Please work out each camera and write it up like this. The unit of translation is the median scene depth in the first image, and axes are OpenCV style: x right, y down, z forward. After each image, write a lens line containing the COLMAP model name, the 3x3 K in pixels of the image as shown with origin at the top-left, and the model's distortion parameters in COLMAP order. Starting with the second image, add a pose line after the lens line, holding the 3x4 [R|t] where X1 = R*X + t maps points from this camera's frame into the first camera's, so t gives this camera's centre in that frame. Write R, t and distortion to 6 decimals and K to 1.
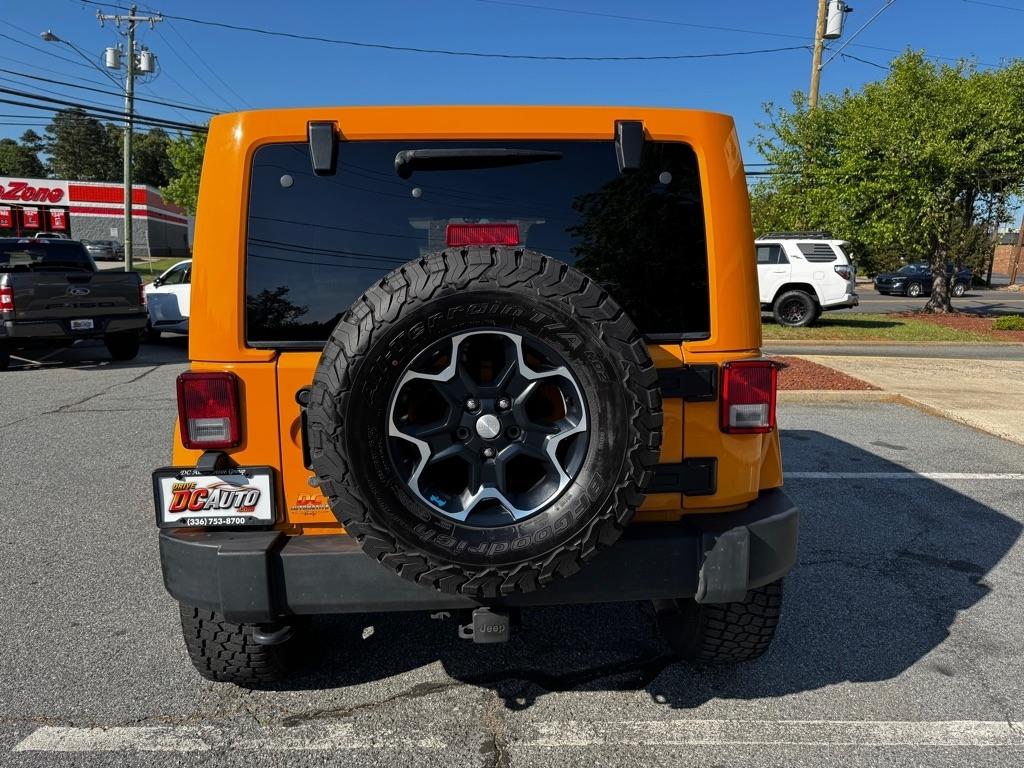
lens RADIAL K [[723.7, 0, 505.8], [0, 723.7, 385.2], [0, 0, 1]] dist [-0.002824, -0.001515]
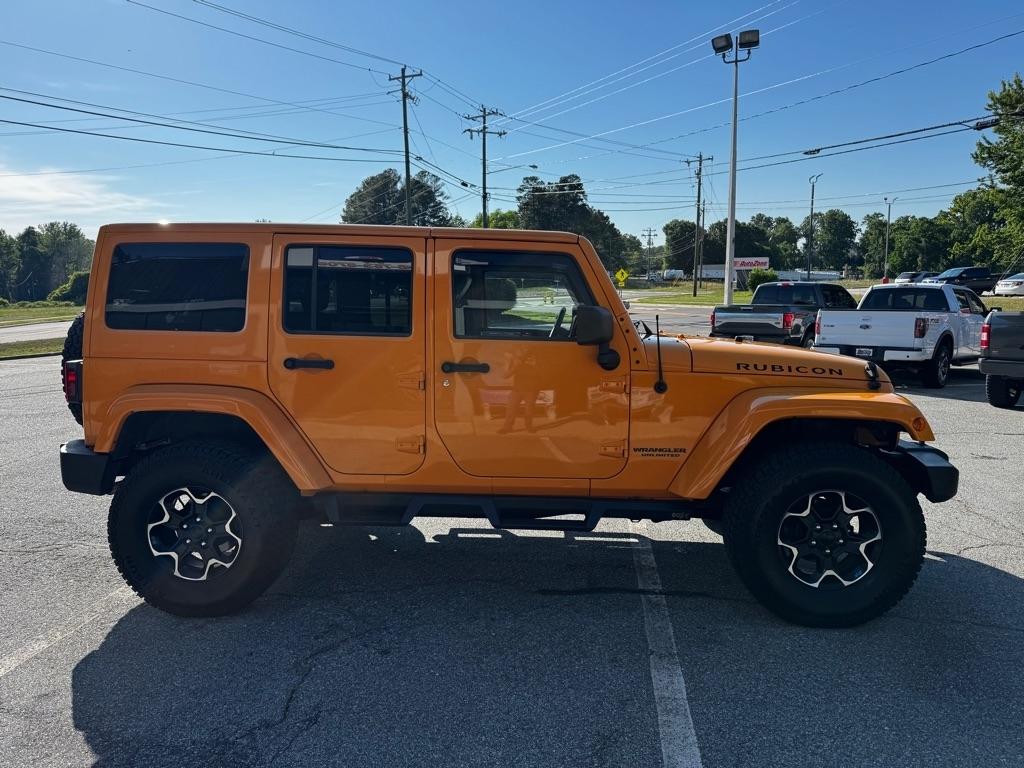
lens RADIAL K [[707.4, 0, 513.0], [0, 707.4, 395.5], [0, 0, 1]] dist [0.039193, -0.051719]
pose [[-0.103363, 0.133695, -0.985618, 1.633902], [-0.165062, 0.974879, 0.149548, -0.325350], [0.980852, 0.178145, -0.078698, 1.824453]]
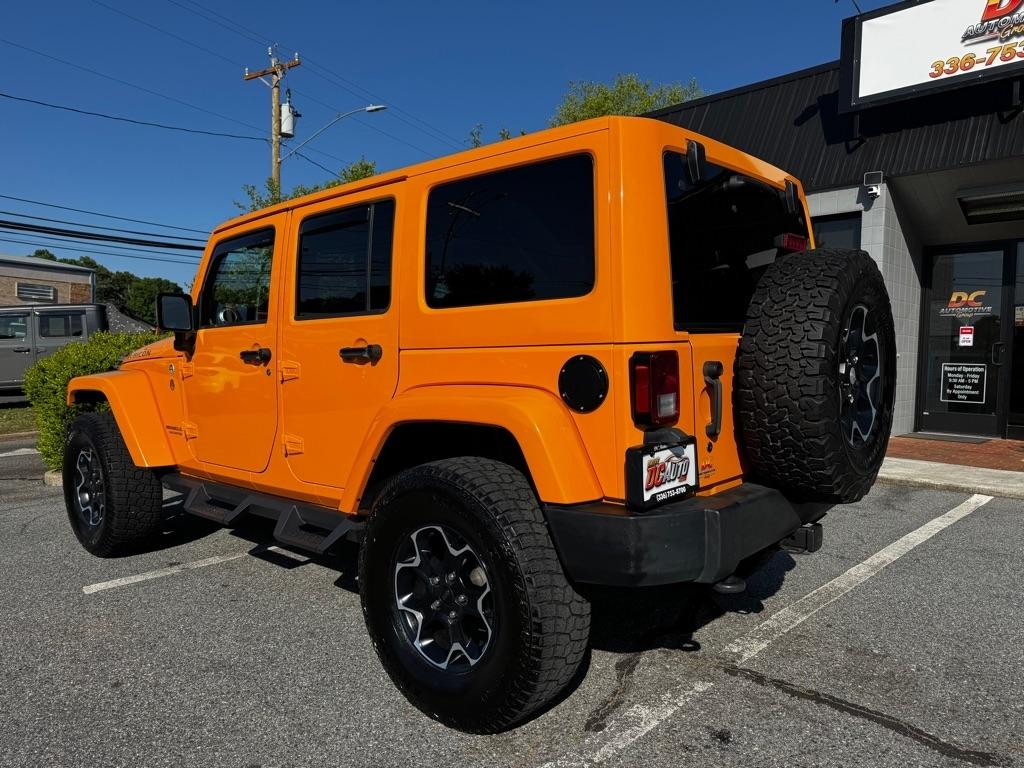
lens RADIAL K [[728.4, 0, 512.8], [0, 728.4, 381.0], [0, 0, 1]] dist [0.007587, -0.007821]
pose [[0.693099, -0.037706, 0.719856, -1.046796], [0.124490, 0.989887, -0.068012, 0.056819], [-0.710012, 0.136753, 0.690783, 0.331819]]
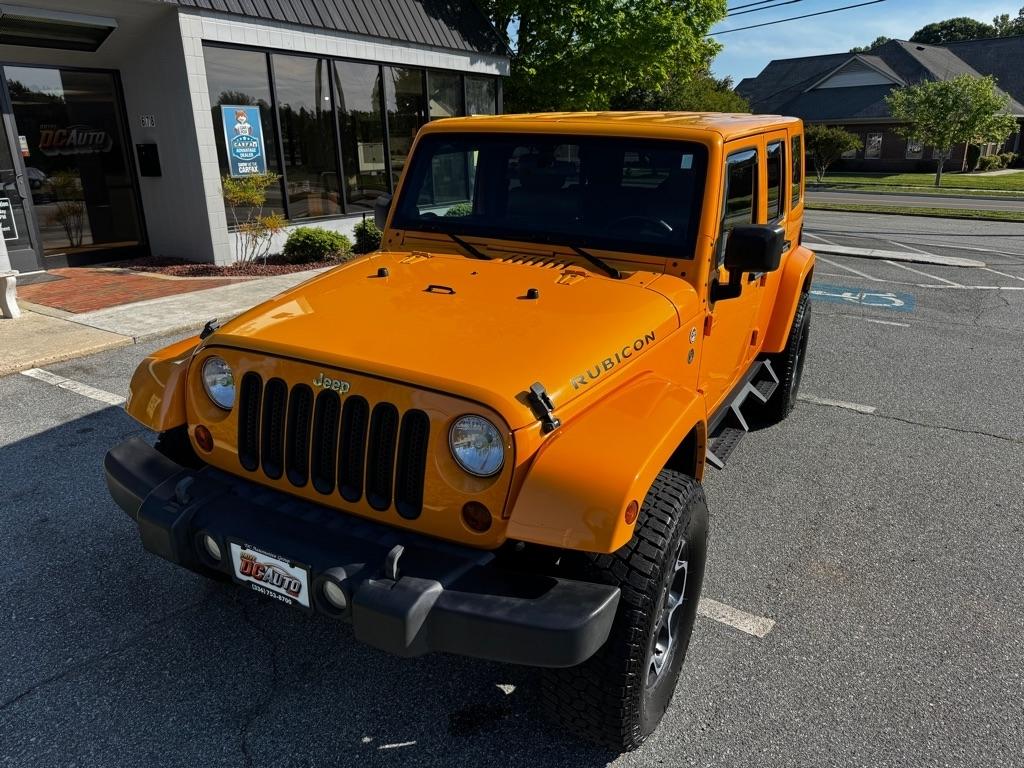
lens RADIAL K [[717.4, 0, 506.9], [0, 717.4, 384.2], [0, 0, 1]] dist [0.049444, -0.063844]
pose [[-0.858498, -0.178860, 0.480614, -0.709850], [0.080203, 0.878842, 0.470324, -0.657885], [-0.506506, 0.442319, -0.740139, 2.989210]]
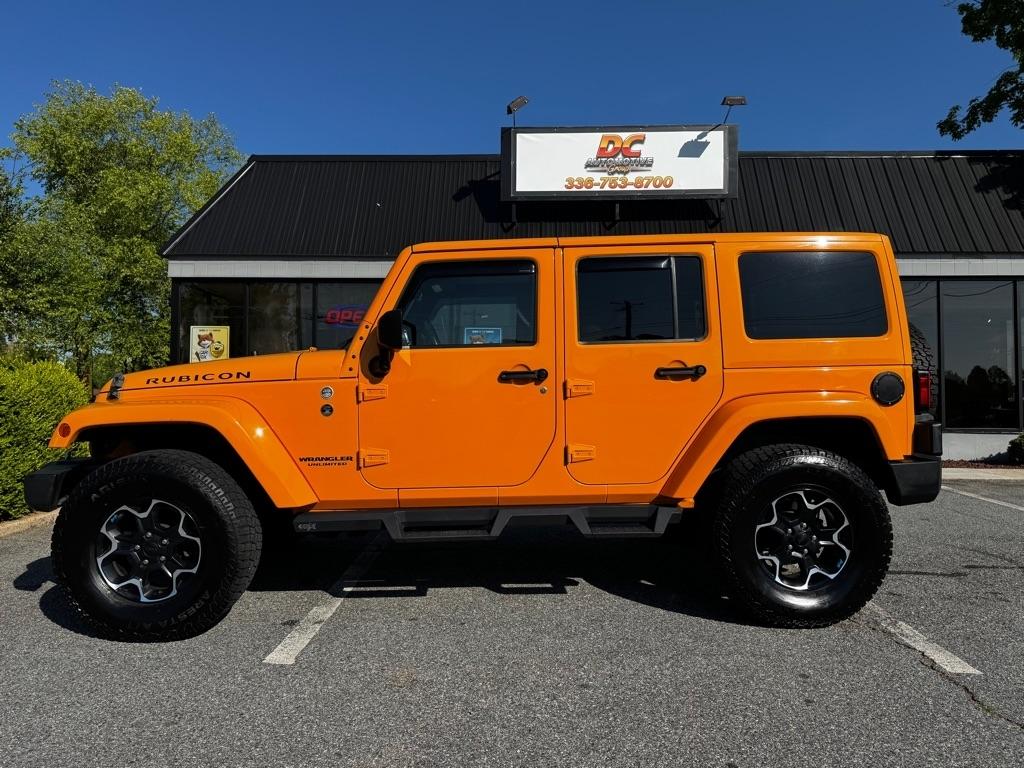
lens RADIAL K [[728.1, 0, 514.4], [0, 728.1, 387.0], [0, 0, 1]] dist [0.041960, -0.005688]
pose [[0.001827, 0.003797, 0.999991, -1.833974], [0.169700, 0.985487, -0.004052, -0.113432], [-0.985494, 0.169706, 0.001156, 1.604203]]
